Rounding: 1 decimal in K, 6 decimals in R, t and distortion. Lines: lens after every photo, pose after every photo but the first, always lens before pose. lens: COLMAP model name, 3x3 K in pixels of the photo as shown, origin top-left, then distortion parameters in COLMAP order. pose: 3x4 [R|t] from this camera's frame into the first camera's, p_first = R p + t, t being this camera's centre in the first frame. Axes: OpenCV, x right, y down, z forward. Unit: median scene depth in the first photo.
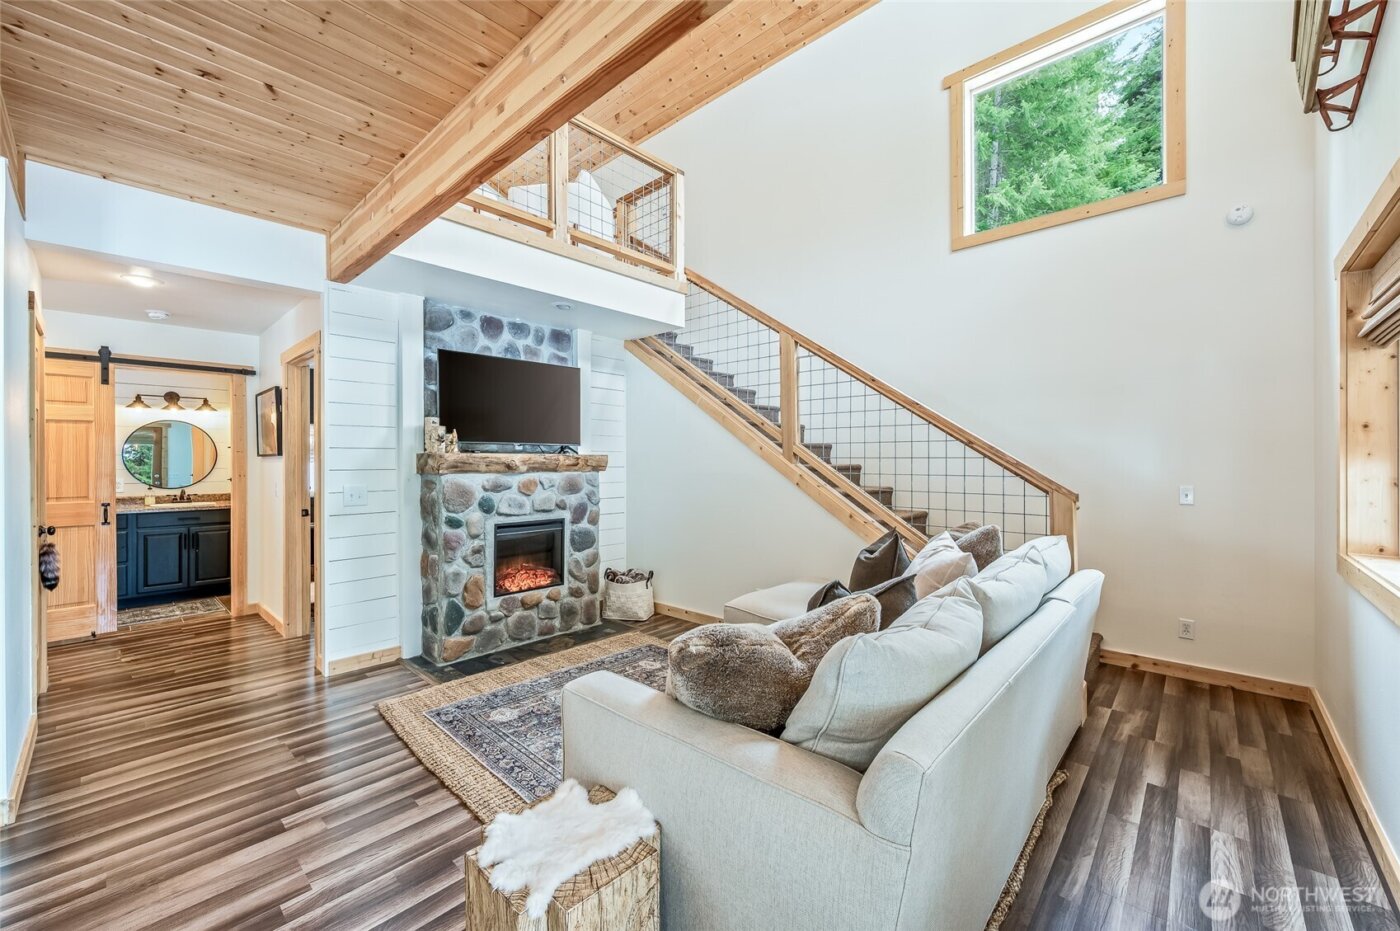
lens RADIAL K [[556.6, 0, 683.8], [0, 556.6, 462.2], [0, 0, 1]] dist [-0.000447, -0.000342]
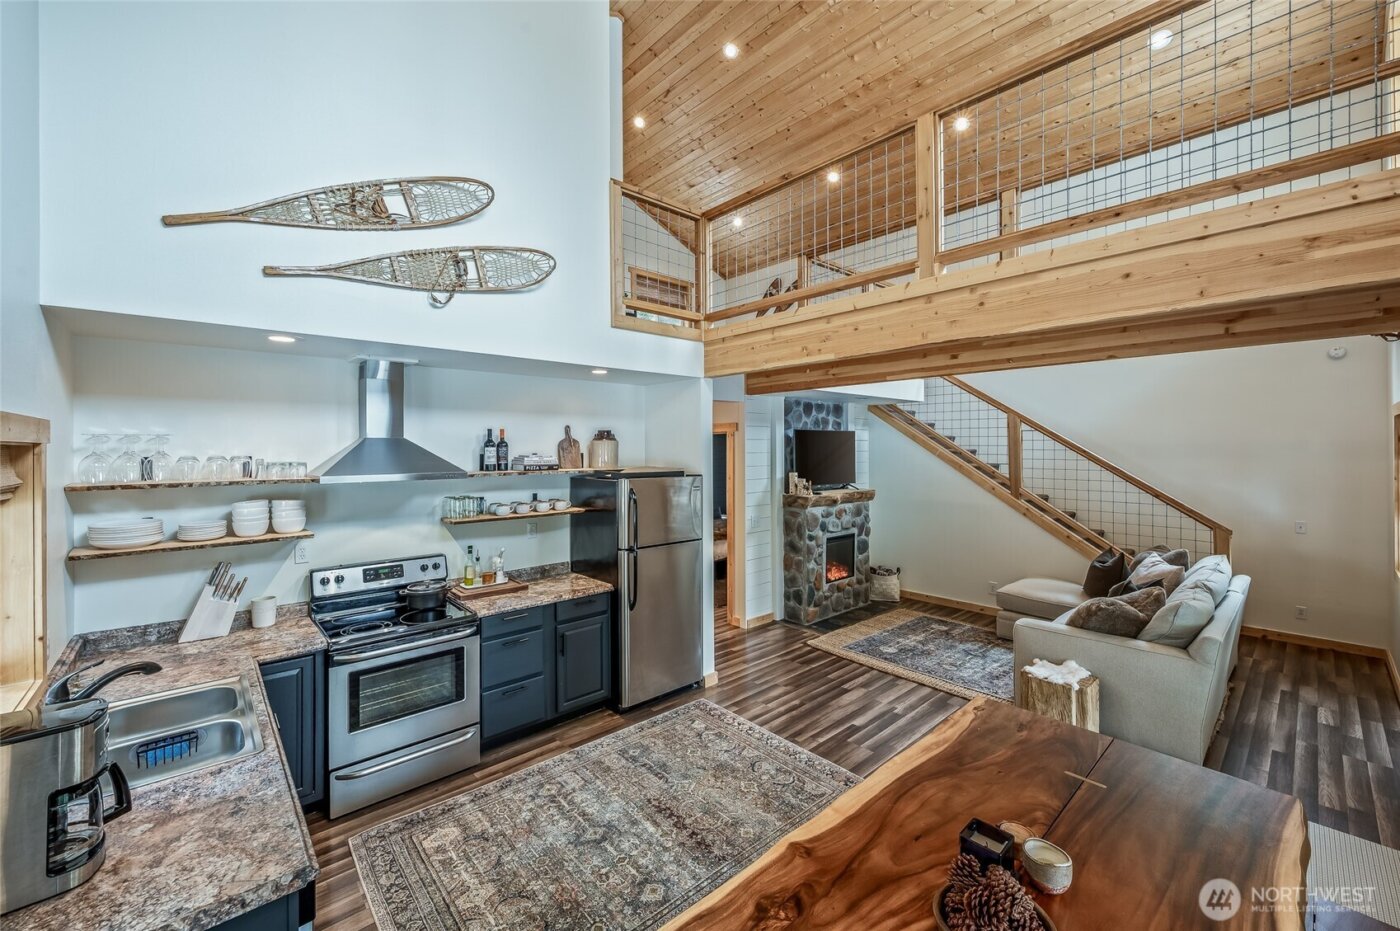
lens RADIAL K [[556.6, 0, 691.1], [0, 556.6, 449.4], [0, 0, 1]] dist [-0.000447, -0.000342]
pose [[0.996154, -0.002160, -0.087591, -0.599829], [0.002129, 0.999998, -0.000443, -0.145284], [0.087592, 0.000255, 0.996156, -0.636653]]
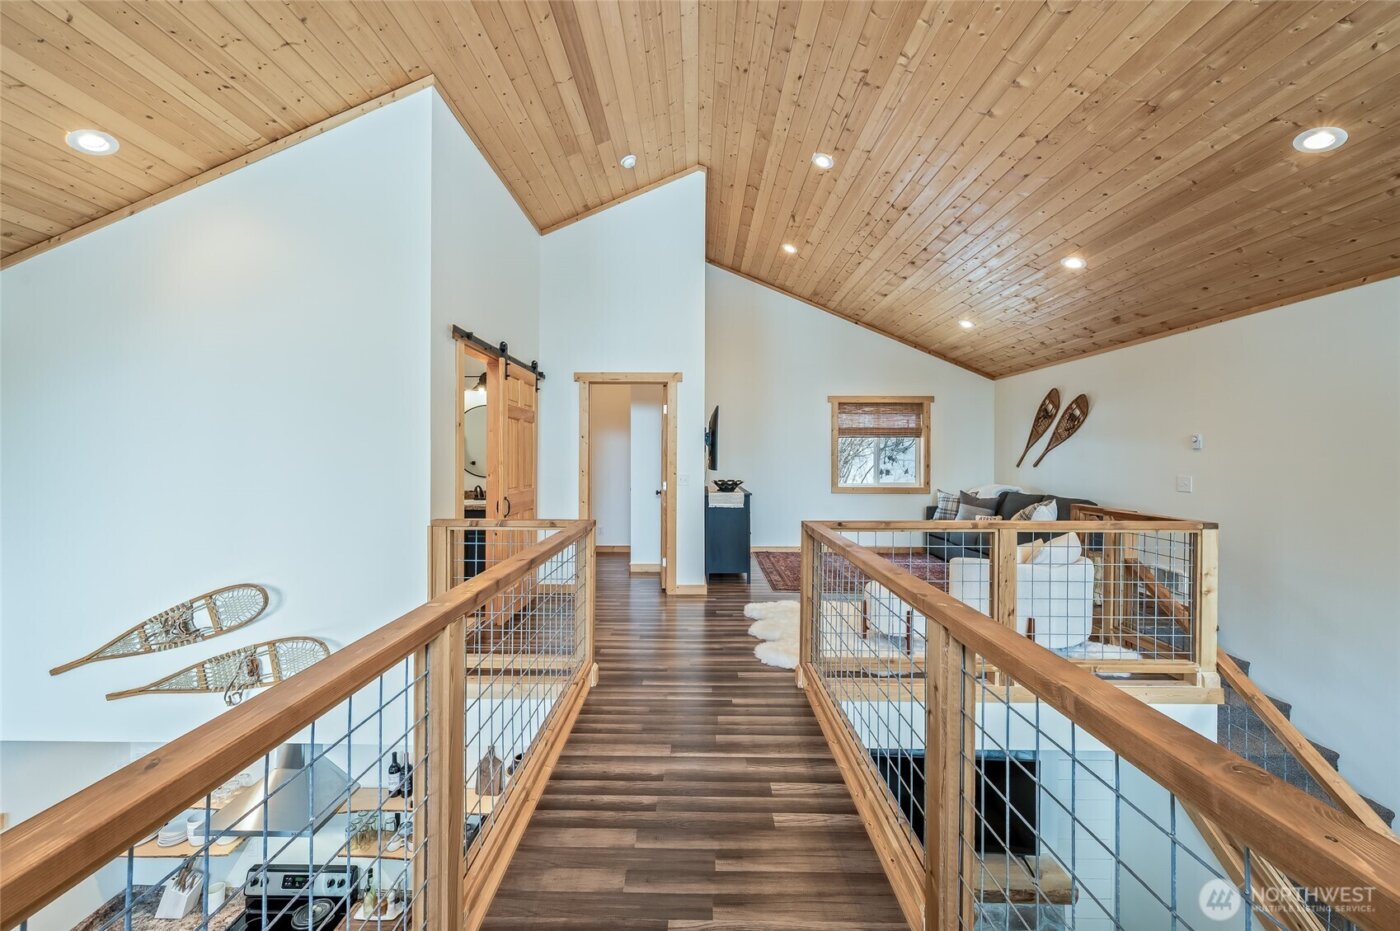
lens RADIAL K [[556.6, 0, 692.6], [0, 556.6, 461.3], [0, 0, 1]] dist [-0.000447, -0.000342]
pose [[0.679478, 0.006184, -0.733670, 0.074280], [-0.004711, 0.999981, 0.004065, -0.739842], [0.733681, 0.000694, 0.679494, 0.074023]]
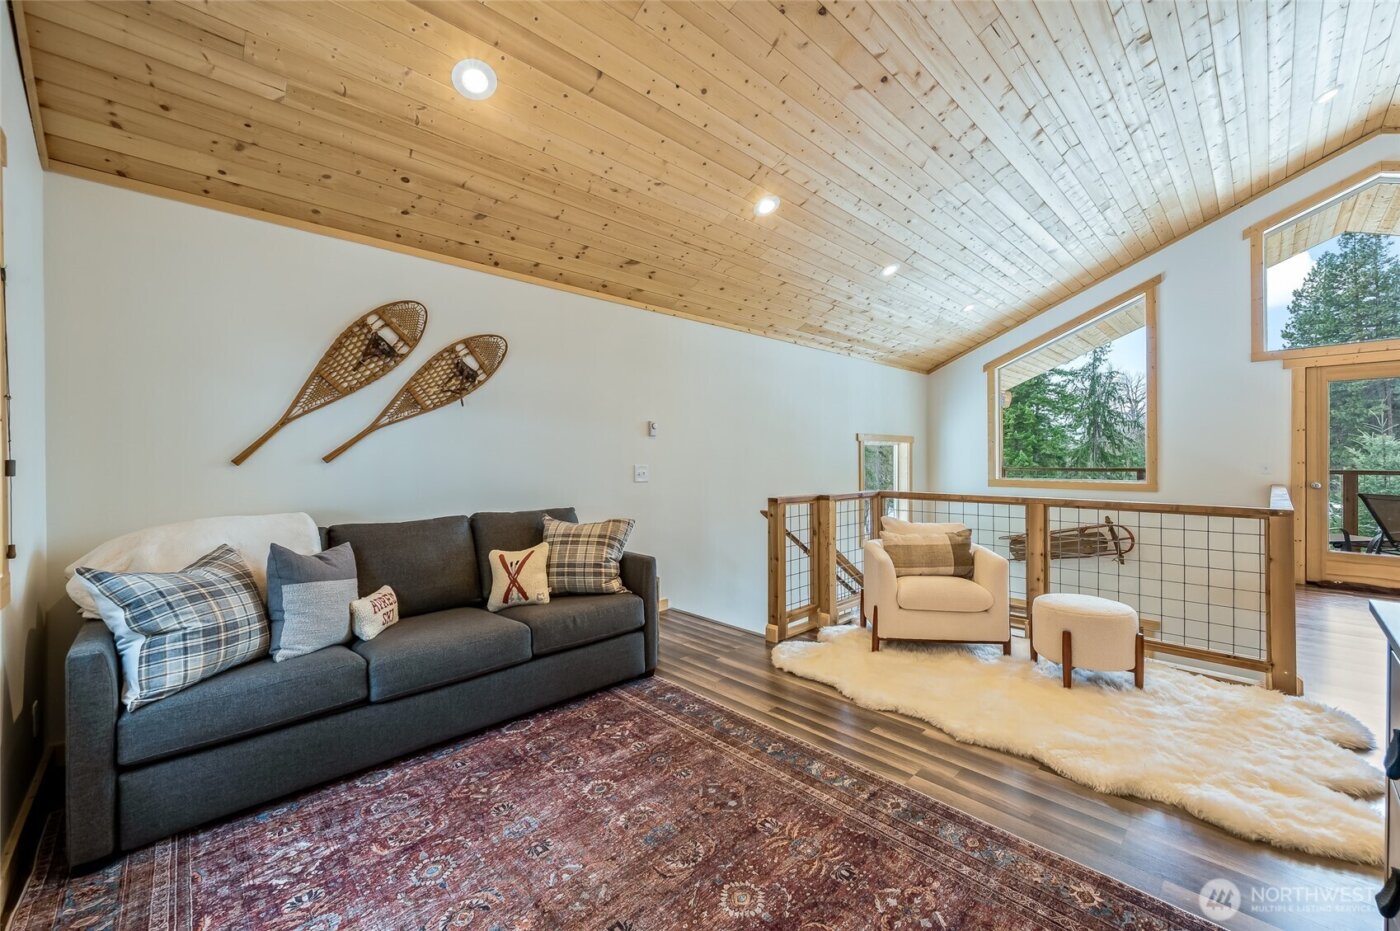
lens RADIAL K [[556.6, 0, 705.3], [0, 556.6, 460.2], [0, 0, 1]] dist [-0.000447, -0.000342]
pose [[0.039013, -0.005689, 0.999223, -1.295953], [0.003042, 0.999980, 0.005574, -0.727563], [-0.999234, 0.002823, 0.039030, 1.658135]]
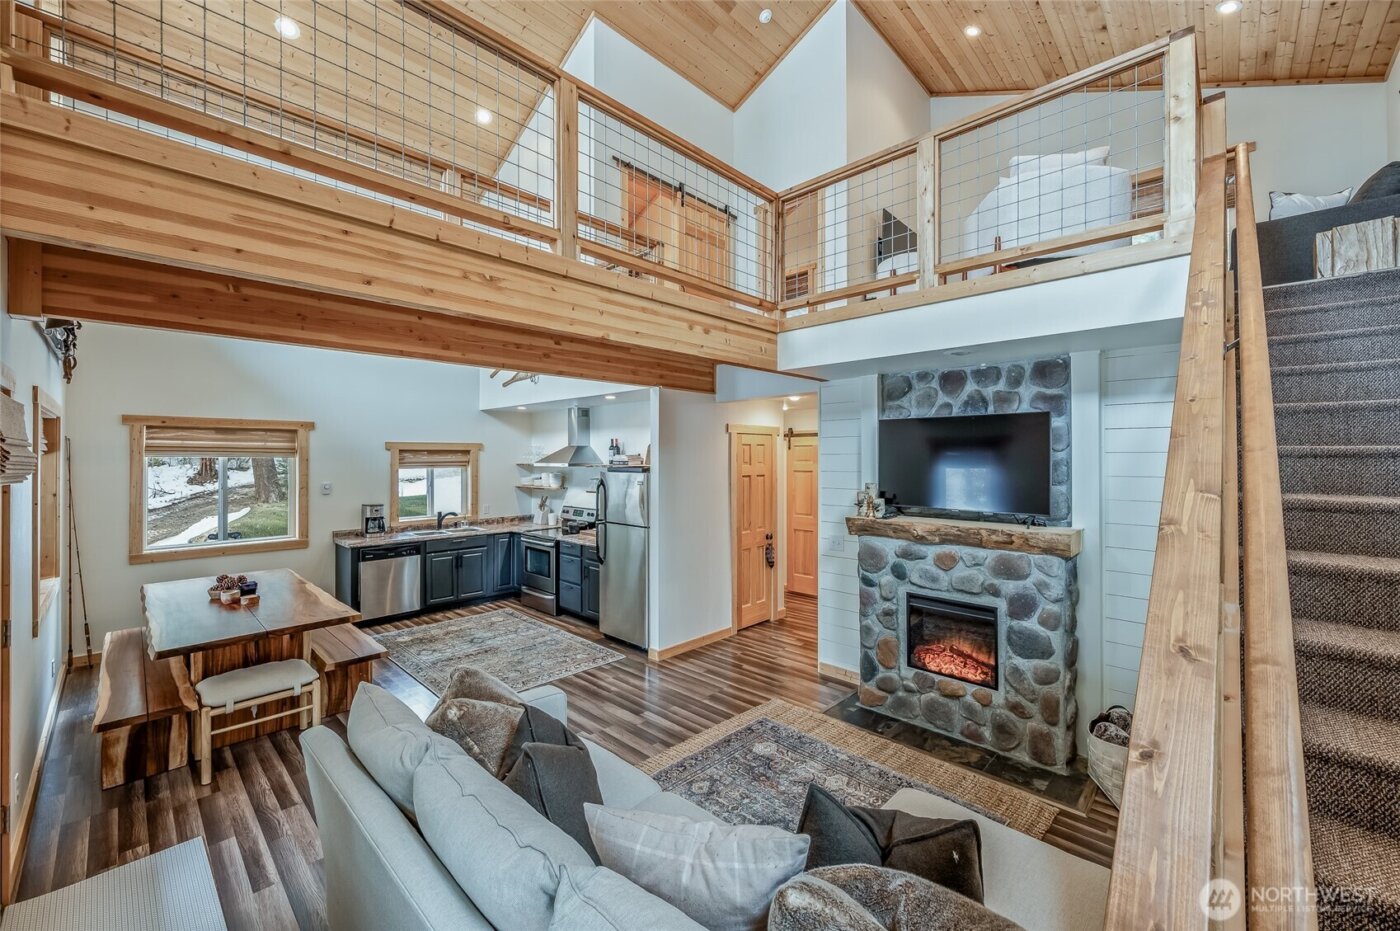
lens RADIAL K [[556.6, 0, 700.8], [0, 556.6, 453.3], [0, 0, 1]] dist [-0.000447, -0.000342]
pose [[-0.000479, -0.003224, -0.999995, 0.663674], [-0.001046, 0.999994, -0.003223, -0.134038], [0.999999, 0.001044, -0.000482, 0.649732]]
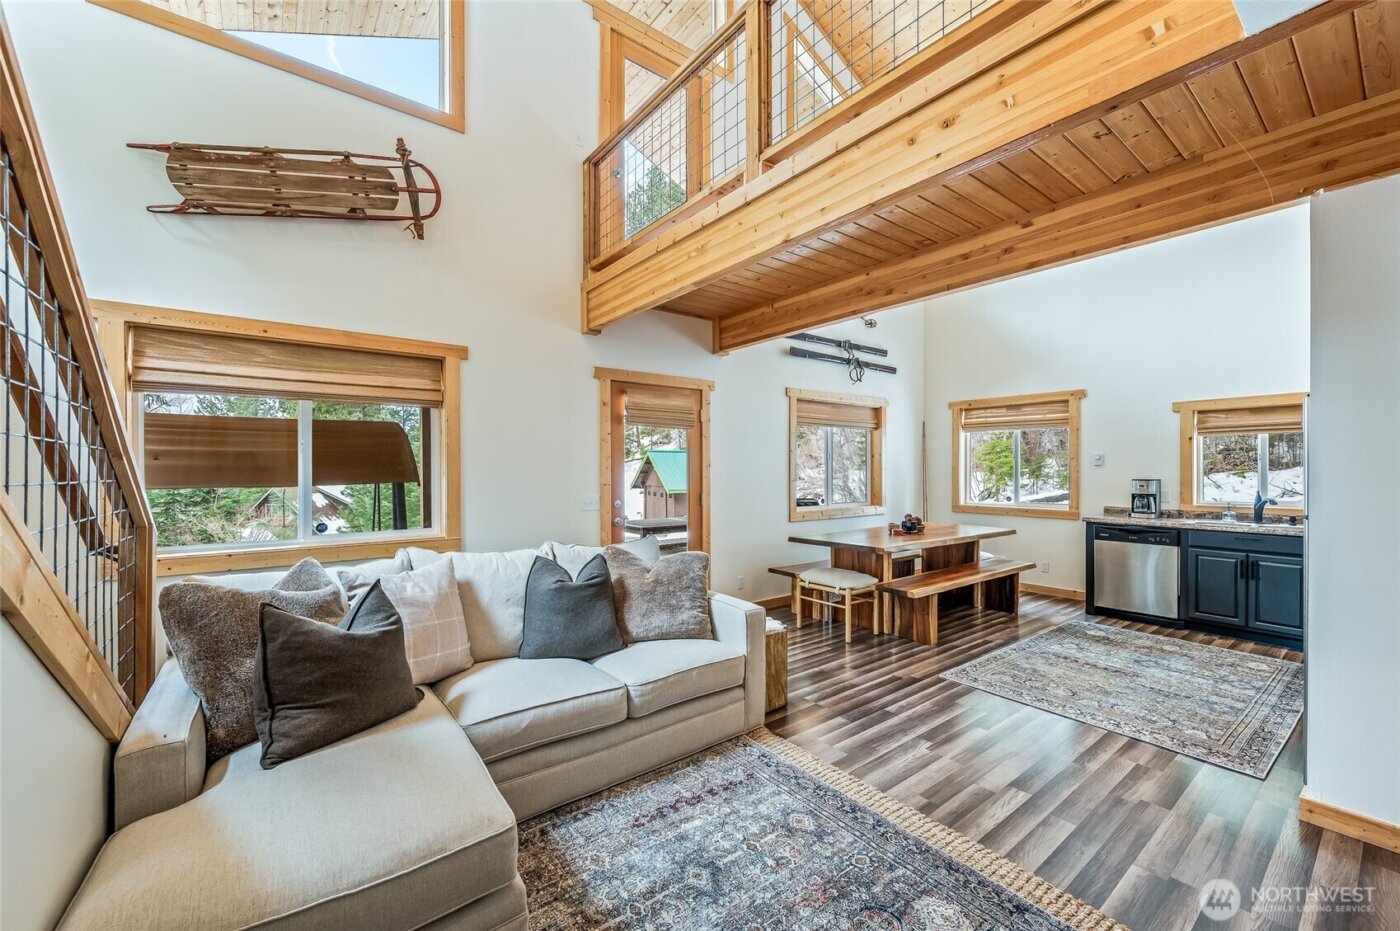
lens RADIAL K [[556.6, 0, 694.6], [0, 556.6, 469.4], [0, 0, 1]] dist [-0.000447, -0.000342]
pose [[-0.987909, 0.003583, 0.154994, -0.117624], [0.004061, 0.999988, 0.002764, -0.016548], [-0.154982, 0.003360, -0.987912, 1.218078]]
